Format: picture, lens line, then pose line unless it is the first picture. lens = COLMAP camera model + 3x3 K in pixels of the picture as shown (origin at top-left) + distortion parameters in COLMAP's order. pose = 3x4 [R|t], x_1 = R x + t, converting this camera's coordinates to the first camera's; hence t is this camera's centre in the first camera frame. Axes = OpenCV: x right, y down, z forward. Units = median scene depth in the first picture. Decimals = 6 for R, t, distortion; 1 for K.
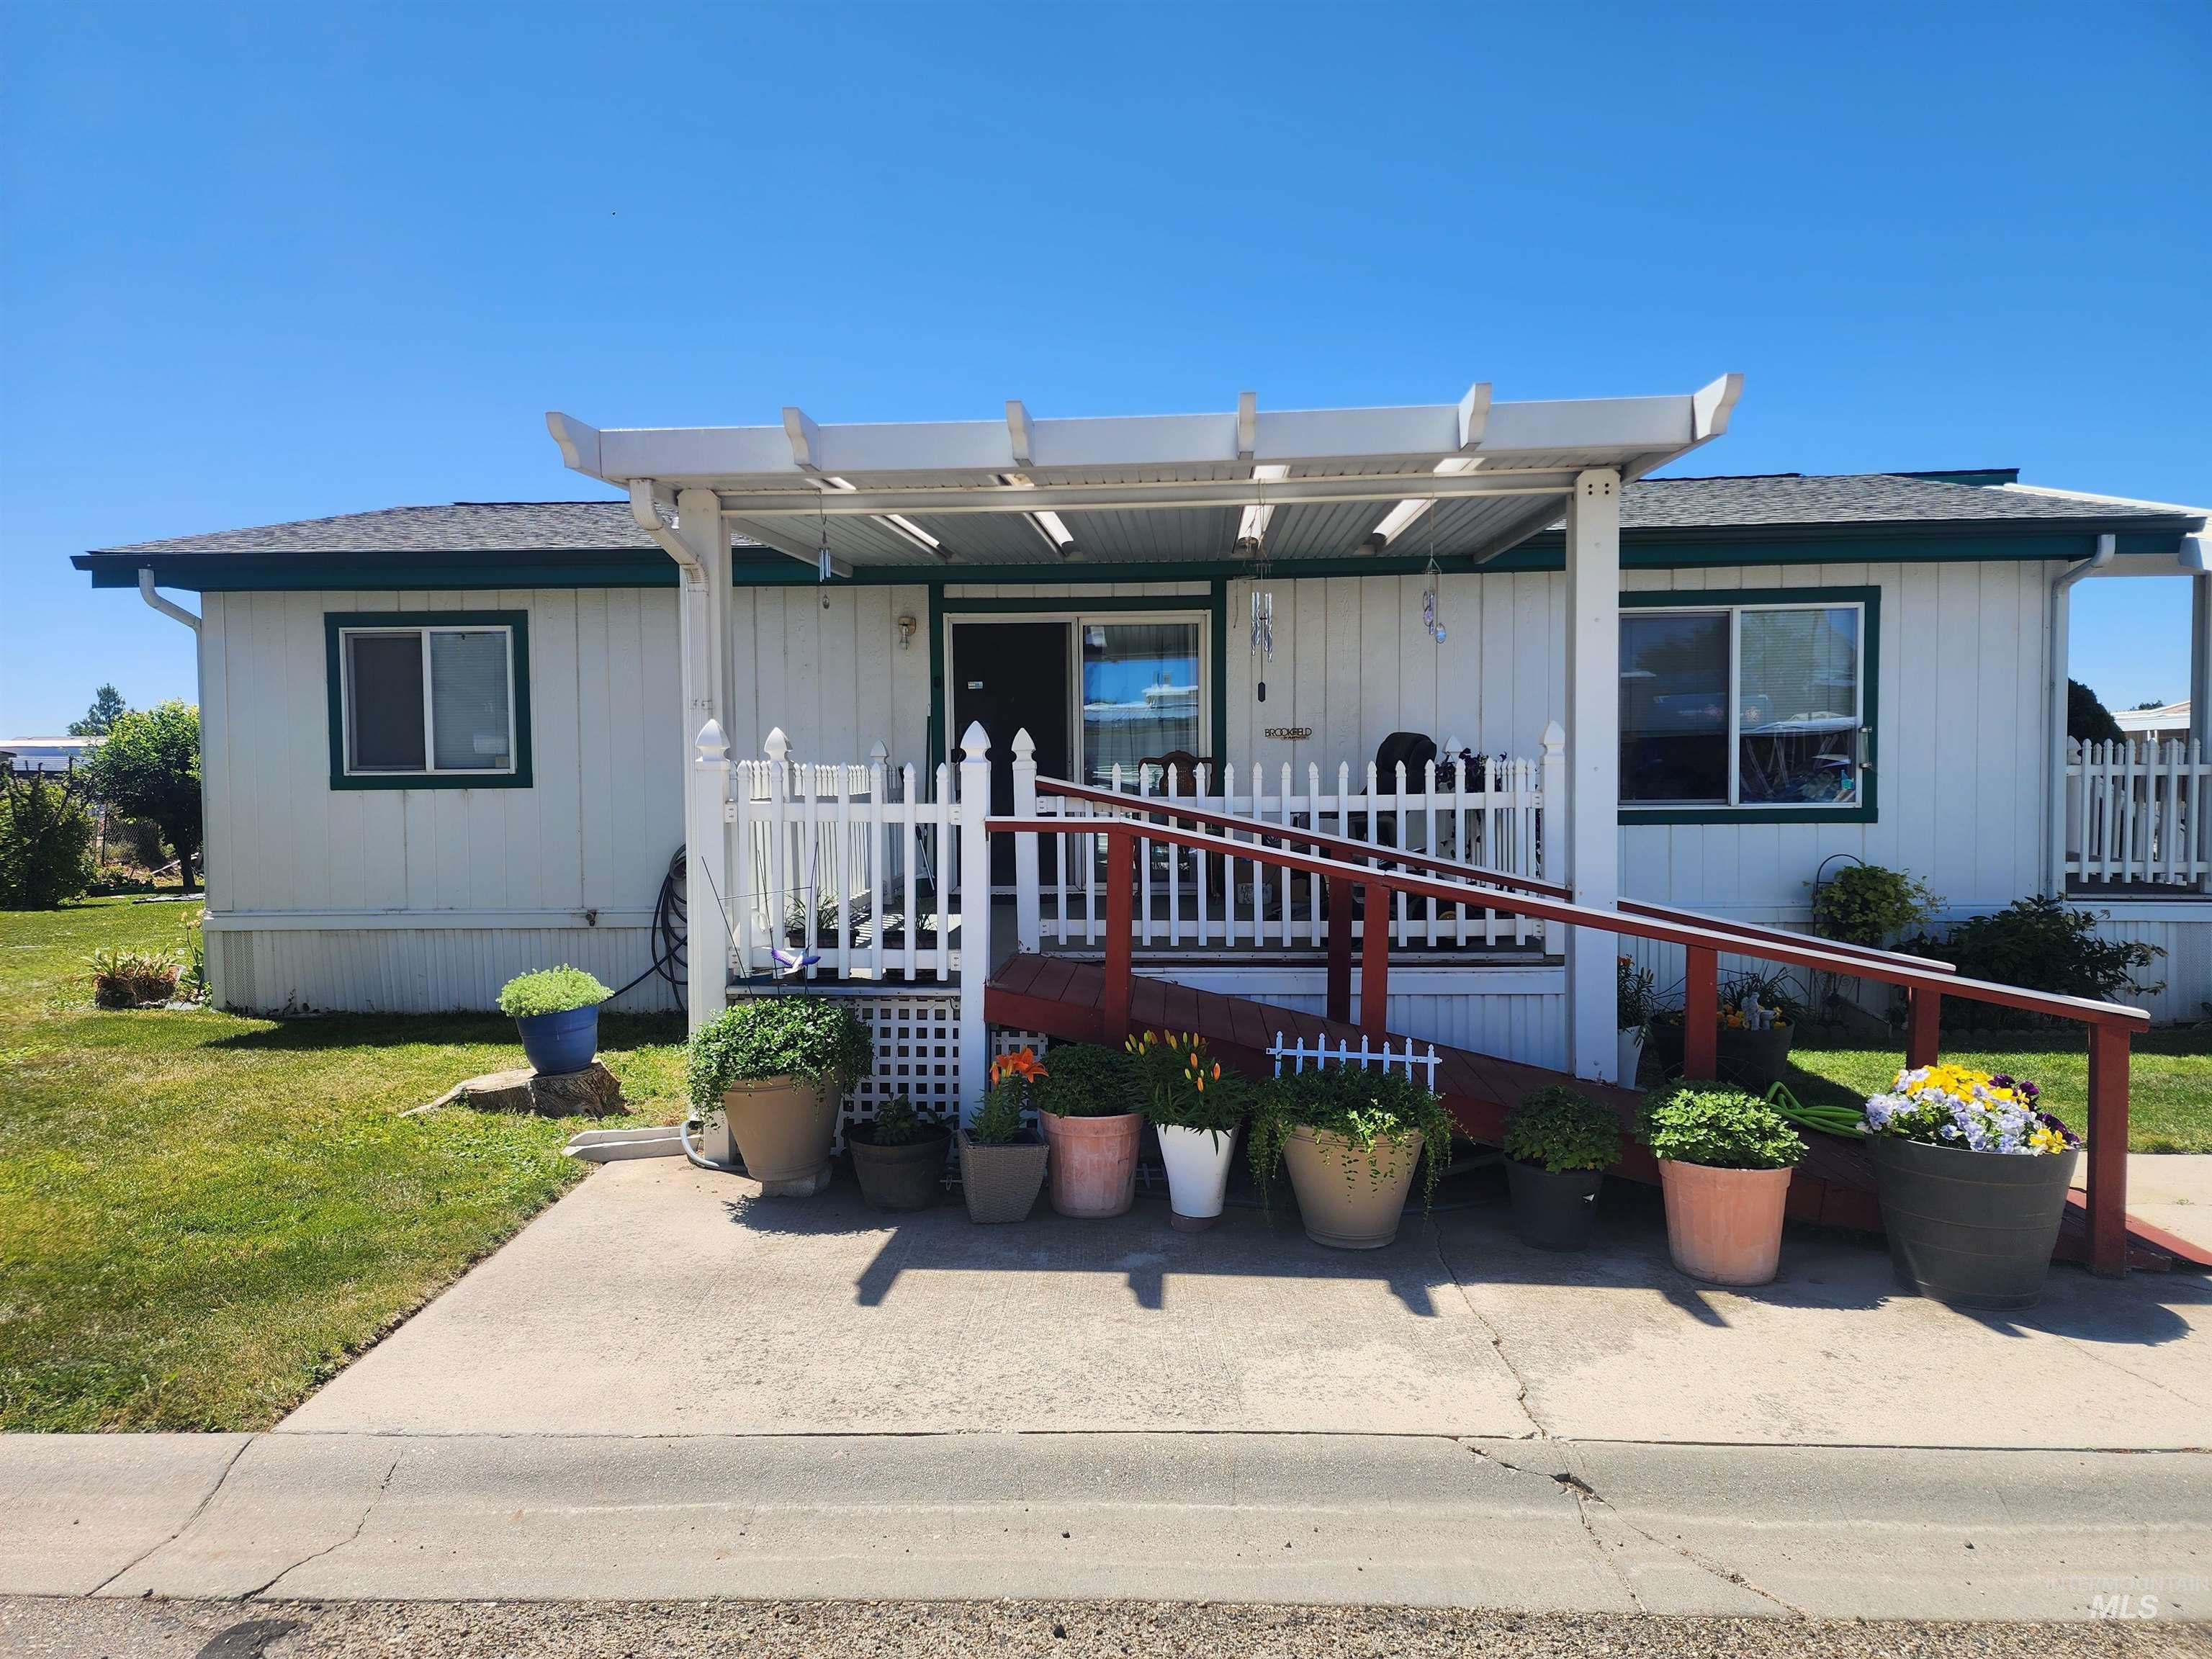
lens RADIAL K [[1496.8, 0, 1114.1], [0, 1496.8, 811.8], [0, 0, 1]] dist [0.026115, -0.013040]
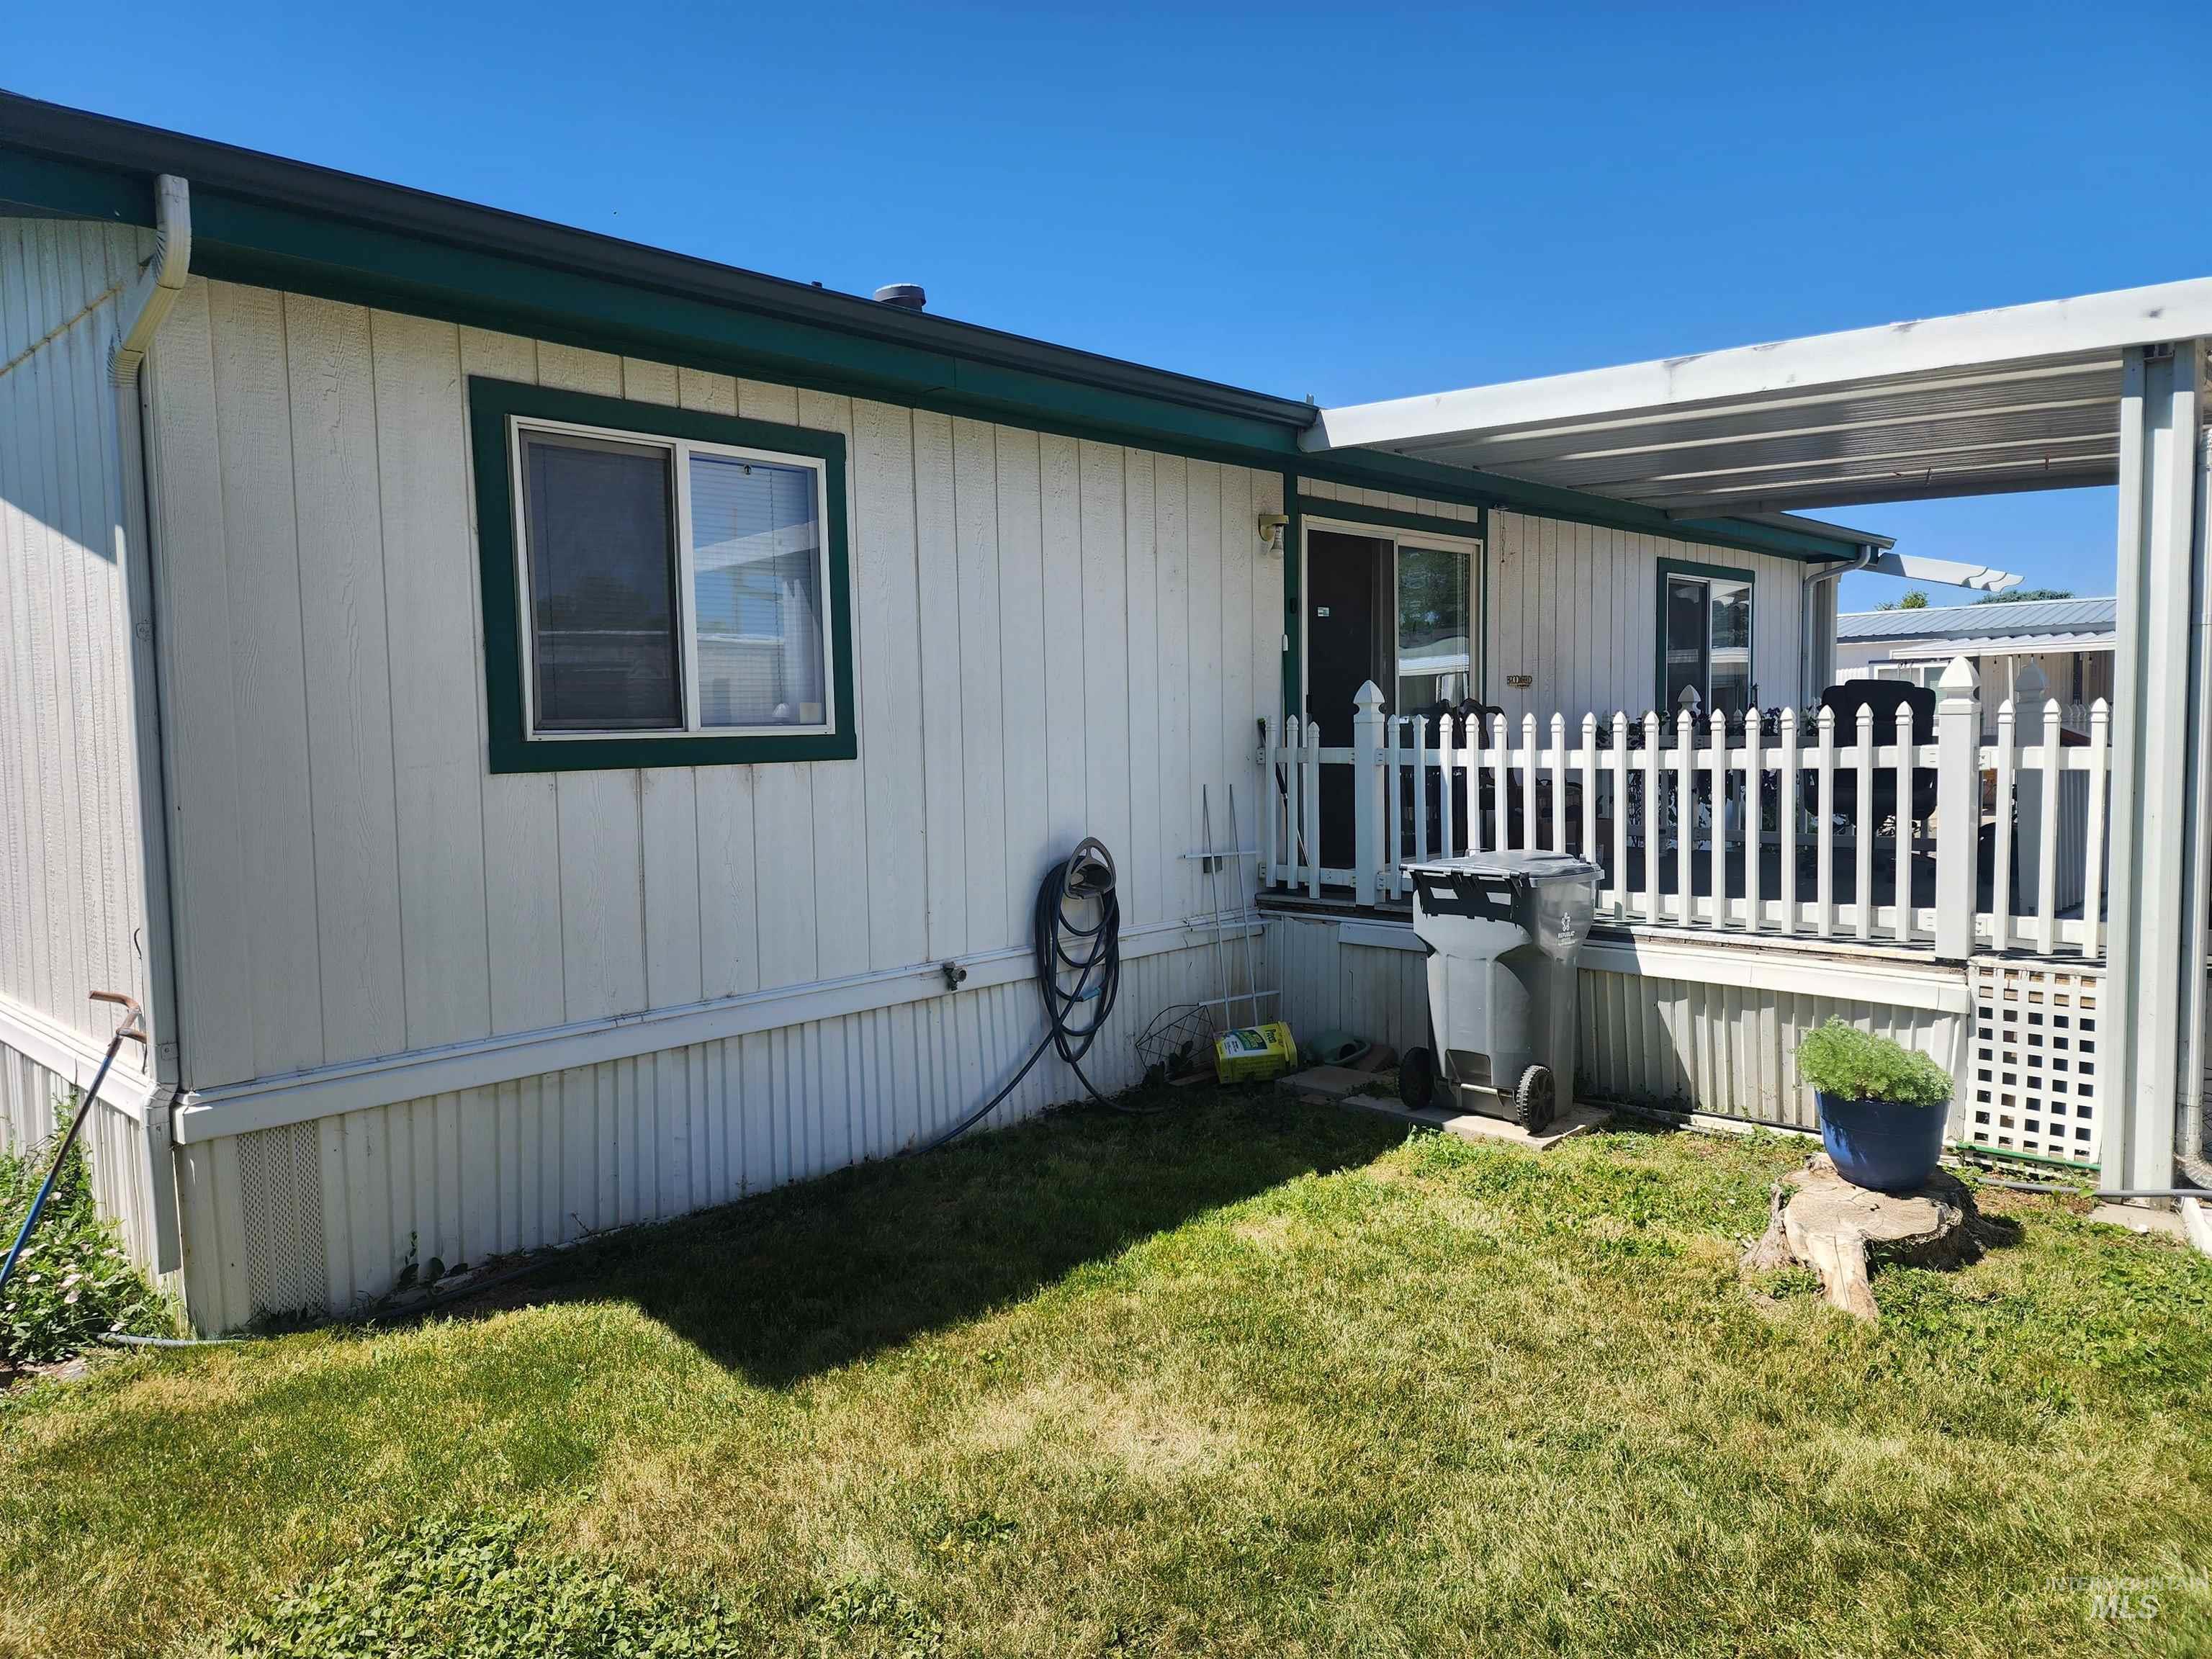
lens RADIAL K [[1496.8, 0, 1123.1], [0, 1496.8, 834.9], [0, 0, 1]] dist [0.026115, -0.013040]
pose [[0.655151, -0.061739, 0.752971, -0.743891], [0.036607, 0.998079, 0.049985, -0.012011], [-0.754611, -0.005184, 0.656152, 0.563847]]
